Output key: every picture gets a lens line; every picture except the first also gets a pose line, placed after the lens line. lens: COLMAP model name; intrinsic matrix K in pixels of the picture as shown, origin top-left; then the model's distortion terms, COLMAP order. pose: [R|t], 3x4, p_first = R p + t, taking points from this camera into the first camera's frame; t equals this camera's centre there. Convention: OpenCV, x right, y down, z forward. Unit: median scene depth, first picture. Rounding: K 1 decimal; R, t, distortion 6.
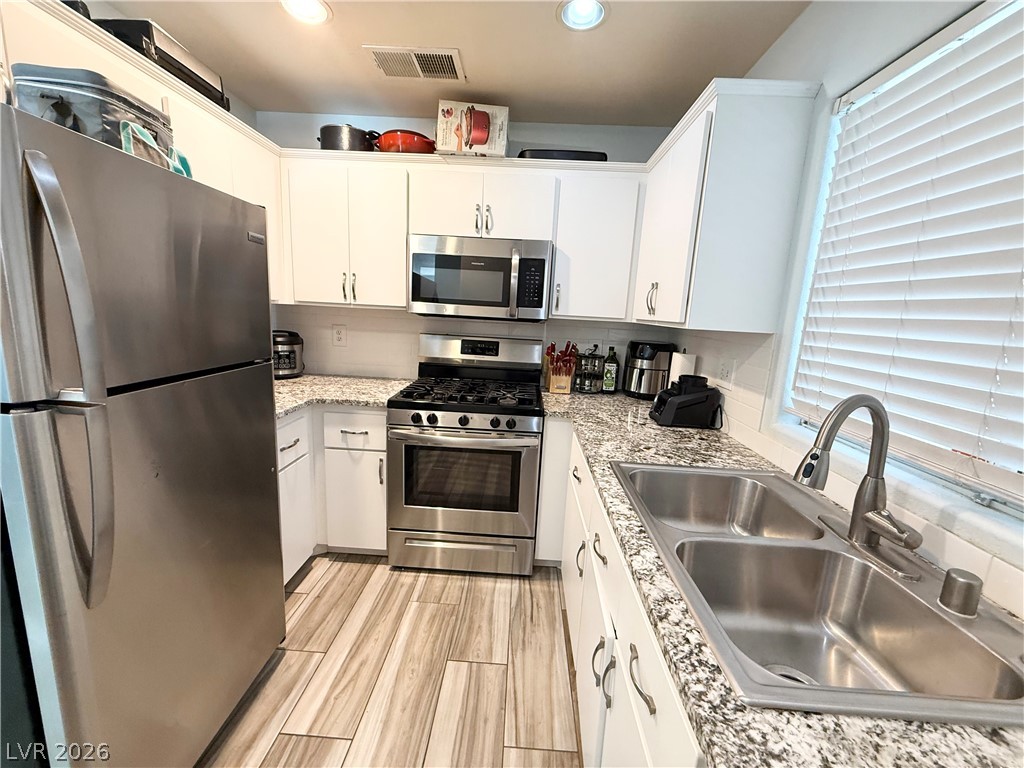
lens RADIAL K [[407.0, 0, 510.5], [0, 407.0, 383.2], [0, 0, 1]] dist [-0.001115, -0.000107]
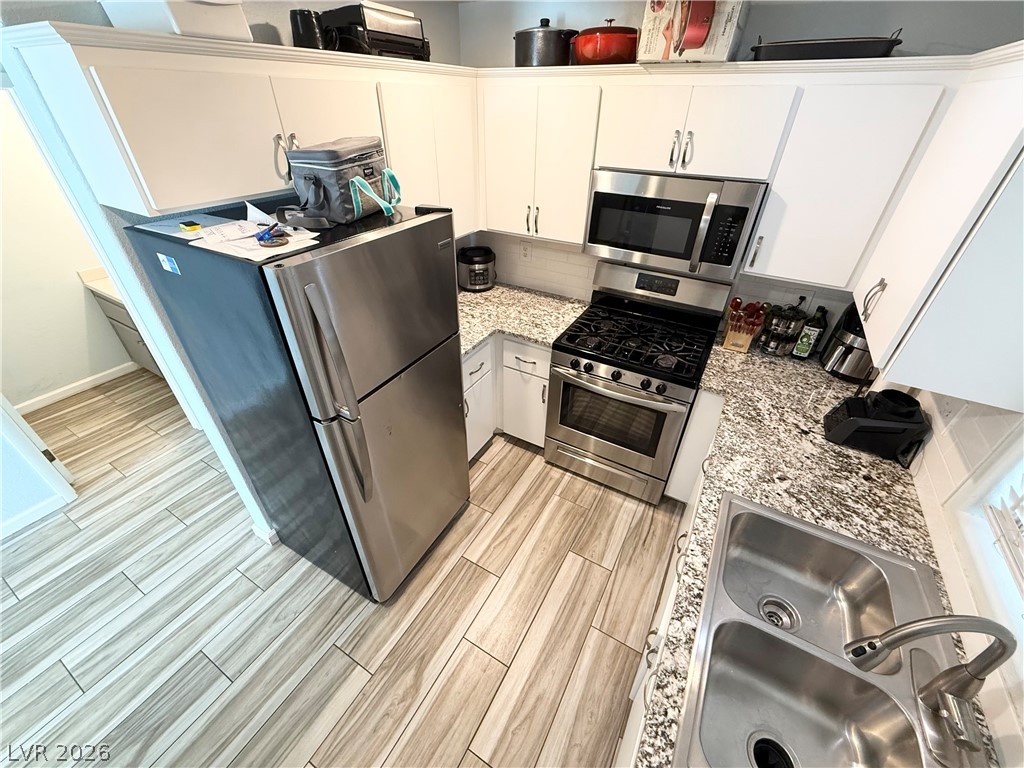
lens RADIAL K [[407.0, 0, 510.5], [0, 407.0, 383.2], [0, 0, 1]] dist [-0.001115, -0.000107]
pose [[0.882649, 0.230602, -0.409576, 0.081279], [-0.047979, 0.911031, 0.409538, -0.308711], [0.467577, -0.341827, 0.815185, -0.013147]]
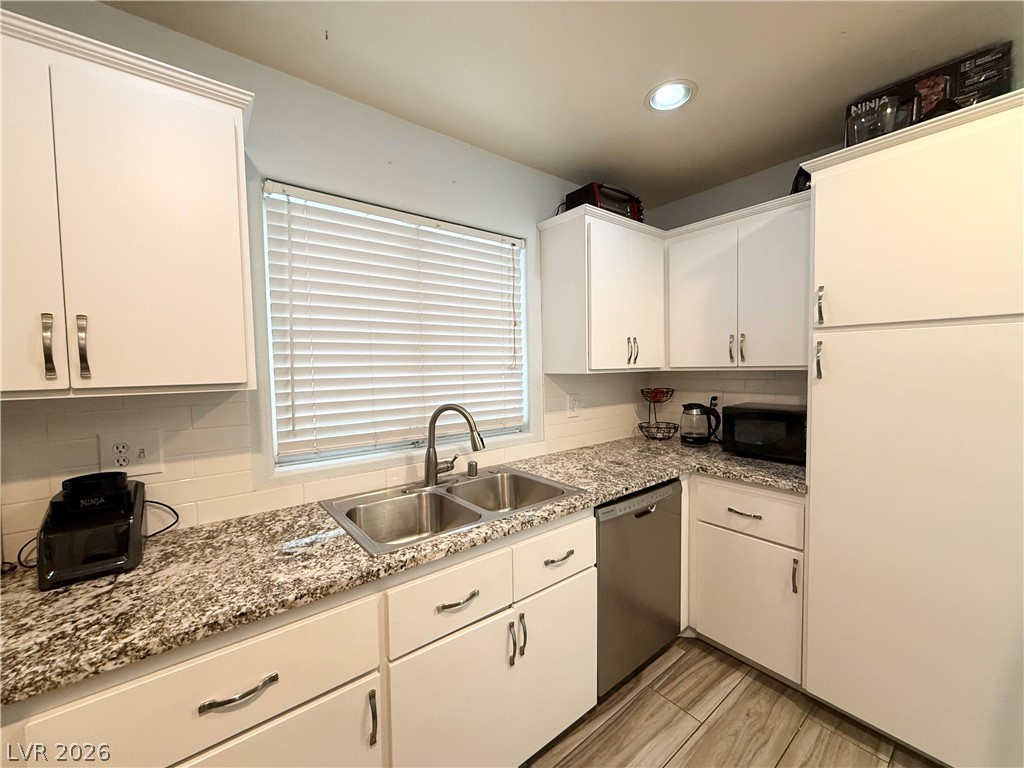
lens RADIAL K [[407.0, 0, 510.5], [0, 407.0, 383.2], [0, 0, 1]] dist [-0.001115, -0.000107]
pose [[-0.645768, -0.075000, 0.759841, -0.338390], [0.120002, 0.972827, 0.198009, -0.174923], [-0.754044, 0.219050, -0.619221, 0.806291]]
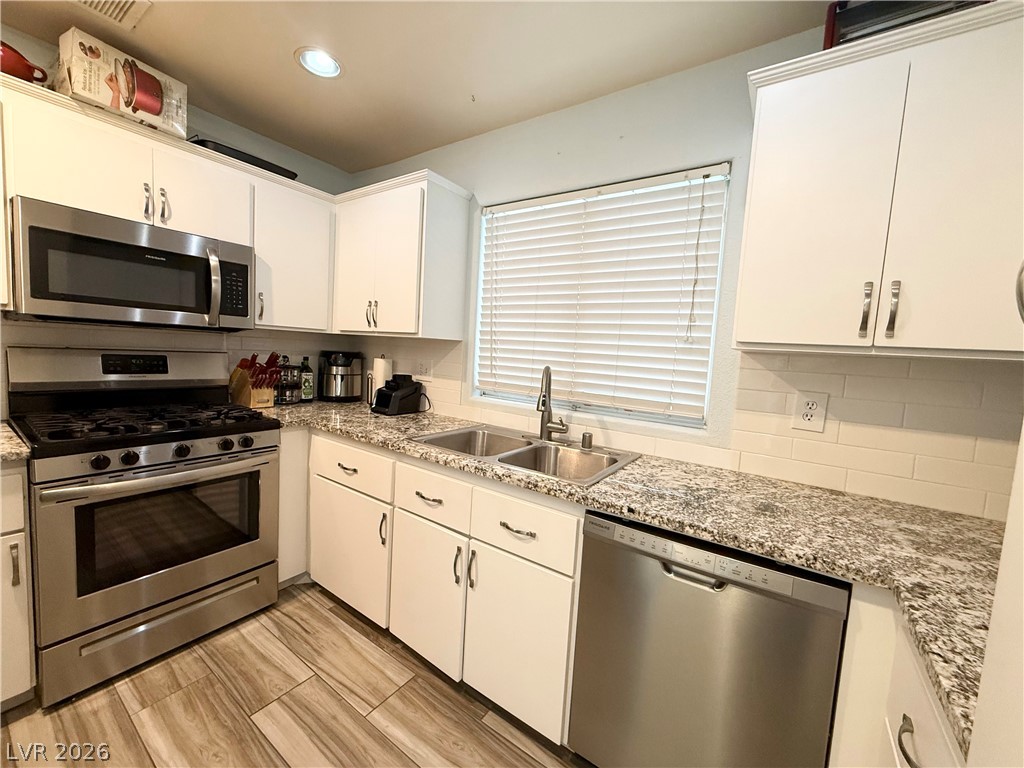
lens RADIAL K [[407.0, 0, 510.5], [0, 407.0, 383.2], [0, 0, 1]] dist [-0.001115, -0.000107]
pose [[0.541014, -0.089365, 0.836252, -0.416452], [0.120168, 0.992350, 0.028303, 0.013467], [-0.832384, 0.085179, 0.547614, 0.000249]]
